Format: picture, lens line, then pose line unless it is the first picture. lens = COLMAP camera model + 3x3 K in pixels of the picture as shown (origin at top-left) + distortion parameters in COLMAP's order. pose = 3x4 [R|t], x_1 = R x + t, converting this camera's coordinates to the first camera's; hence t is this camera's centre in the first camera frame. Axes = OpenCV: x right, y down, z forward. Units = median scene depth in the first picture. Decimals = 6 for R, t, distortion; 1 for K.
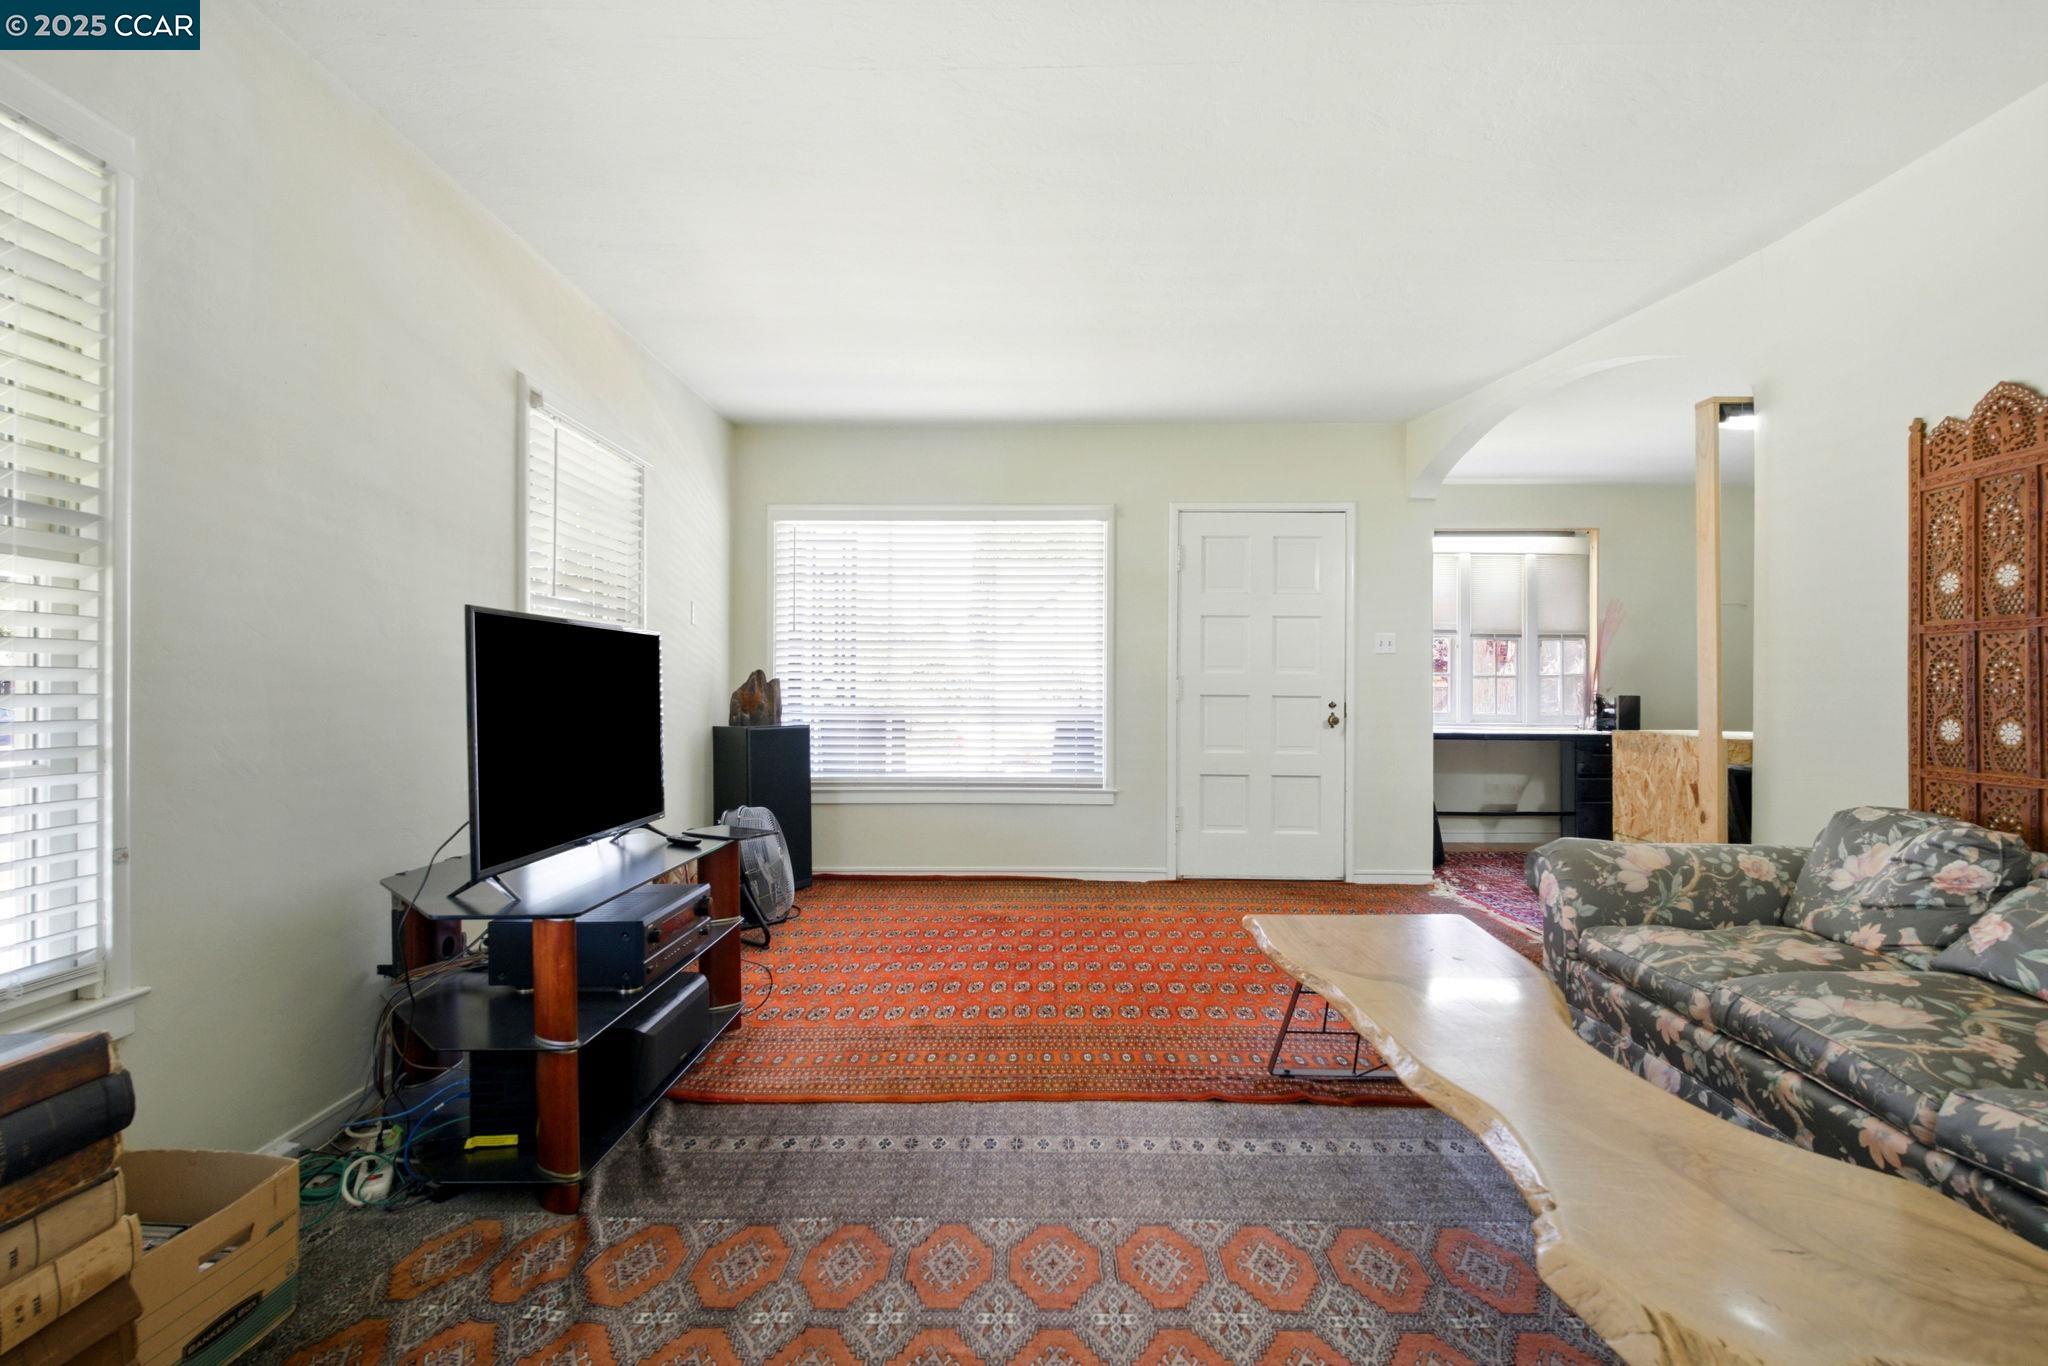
lens RADIAL K [[963.4, 0, 1030.4], [0, 963.4, 686.1], [0, 0, 1]] dist [-0.001517, 0.000797]
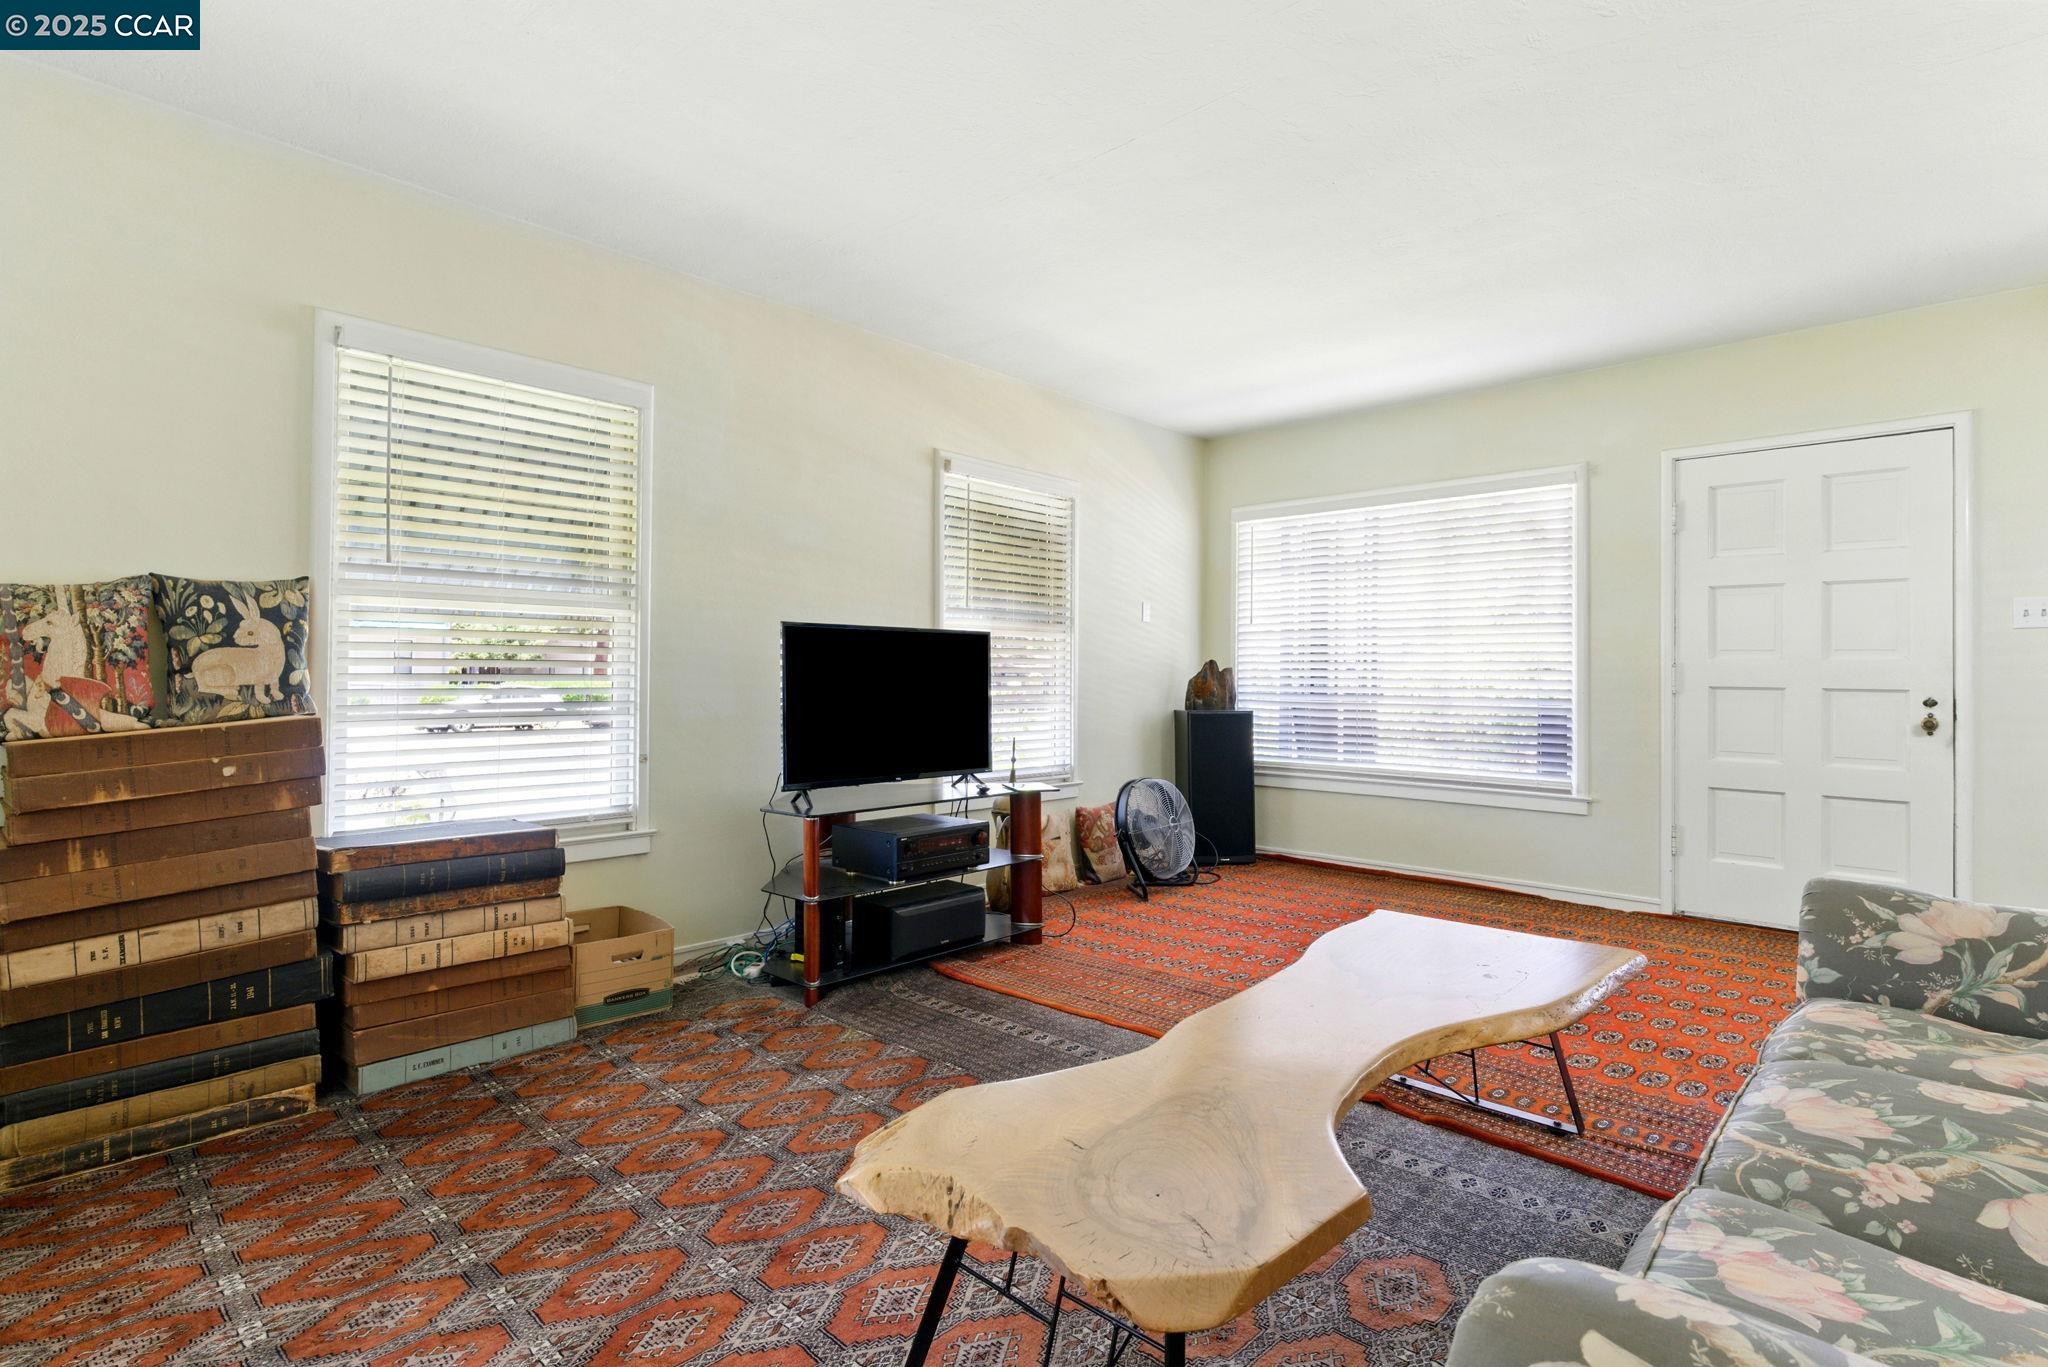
lens RADIAL K [[1006.0, 0, 1031.9], [0, 1006.0, 671.9], [0, 0, 1]] dist [0.000233, 0.000014]
pose [[0.740119, -0.000888, -0.672475, 0.658341], [-0.003557, 0.999980, -0.005234, 0.006539], [0.672466, 0.006266, 0.740101, 0.020222]]
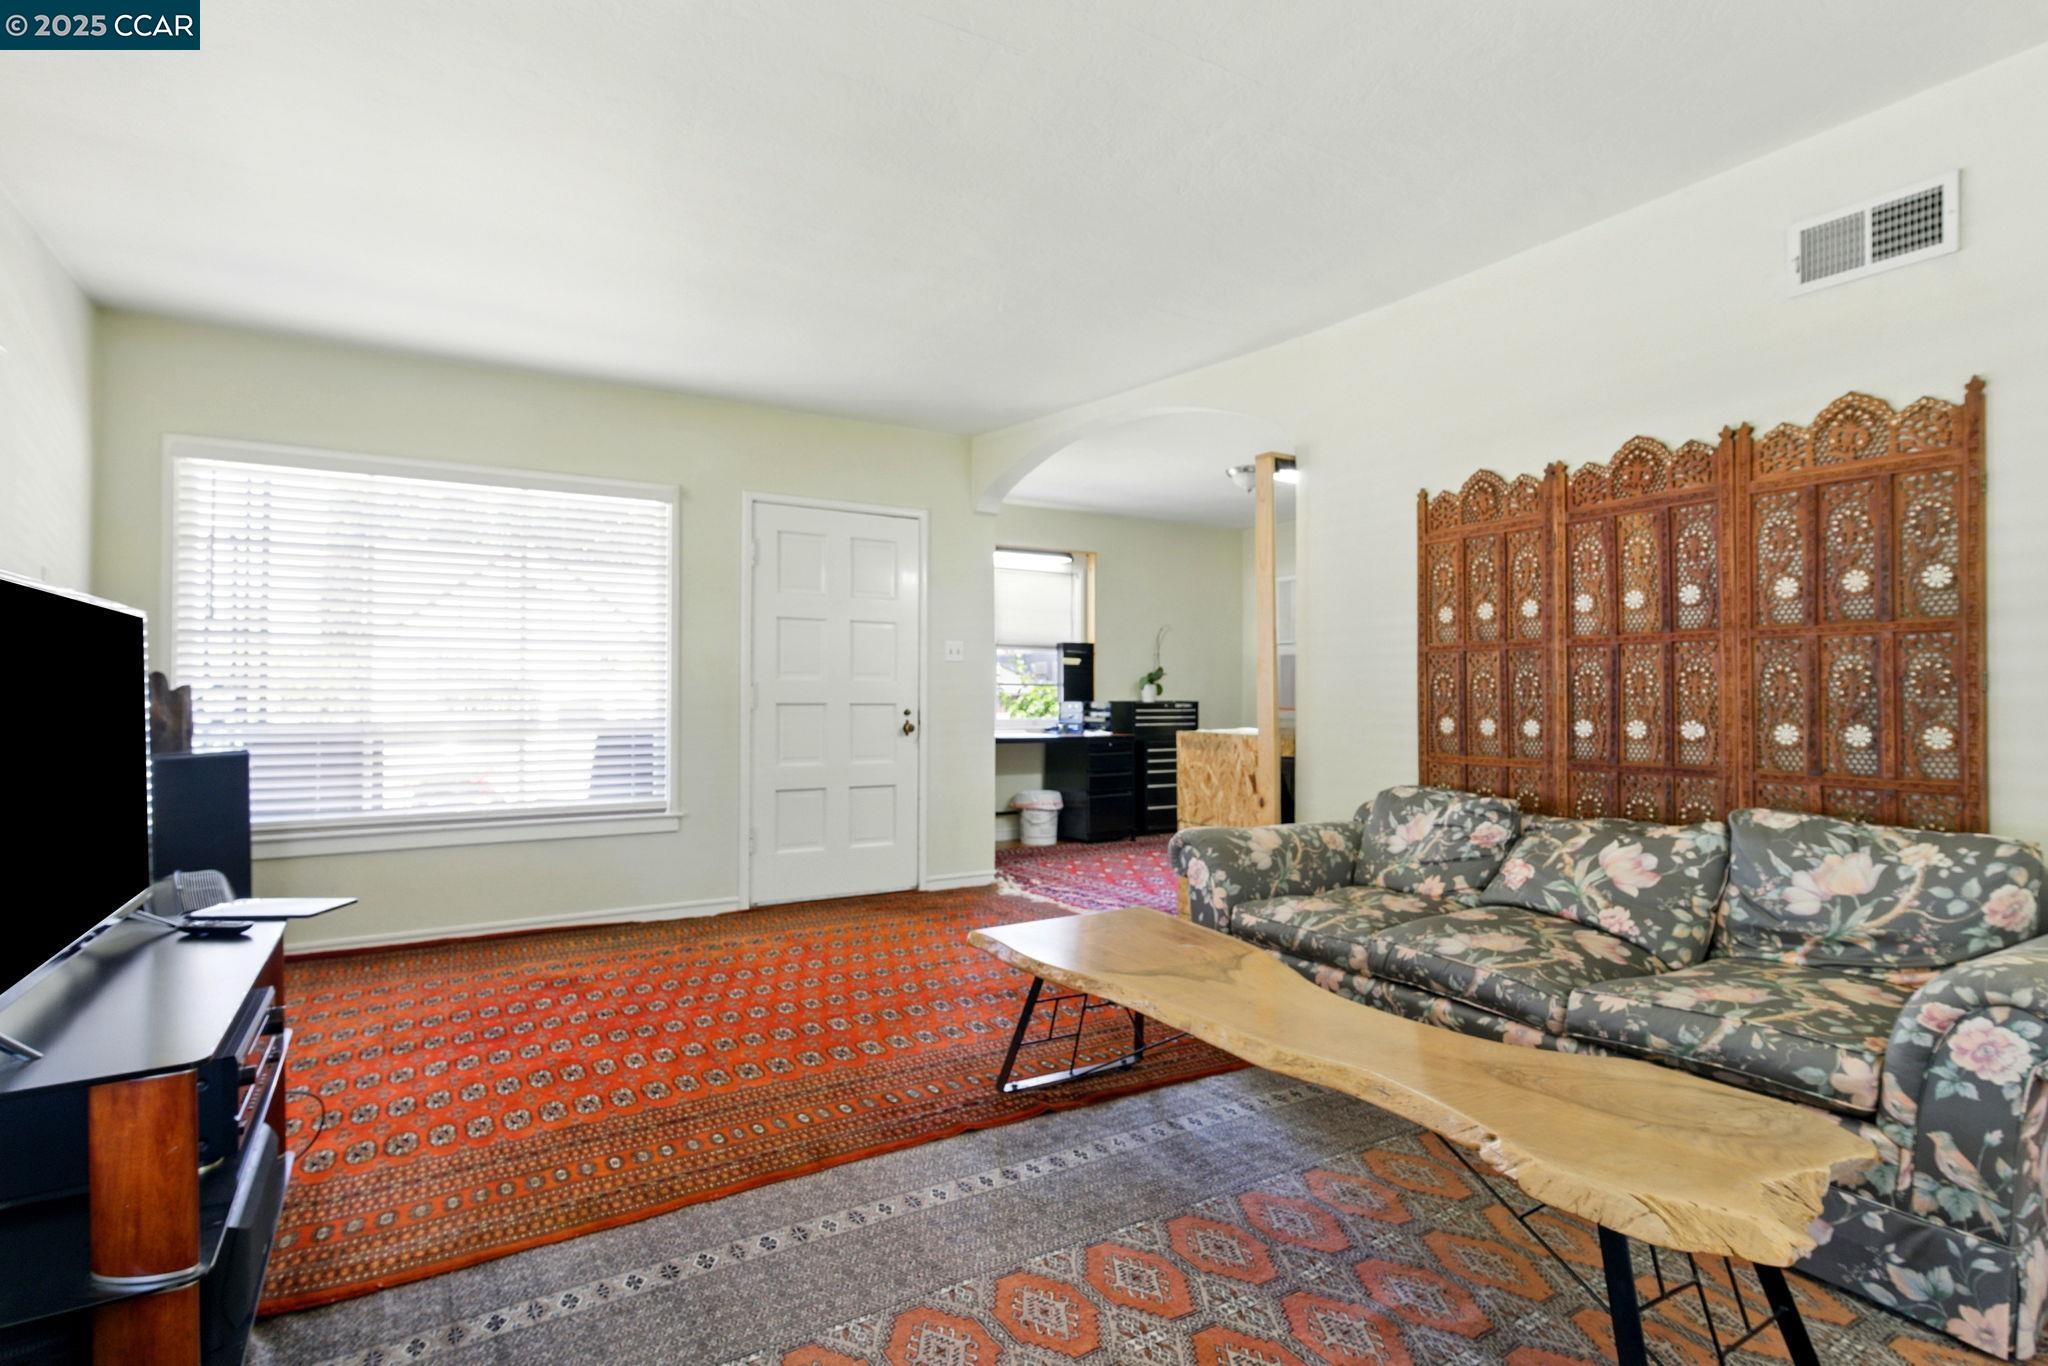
lens RADIAL K [[1014.2, 0, 1024.0], [0, 1014.2, 683.0], [0, 0, 1]] dist [0.002711, -0.000066]
pose [[0.849309, 0.002264, 0.527892, -0.271437], [0.002916, 0.999955, -0.008979, -0.001638], [-0.527889, 0.009165, 0.849264, 0.111773]]
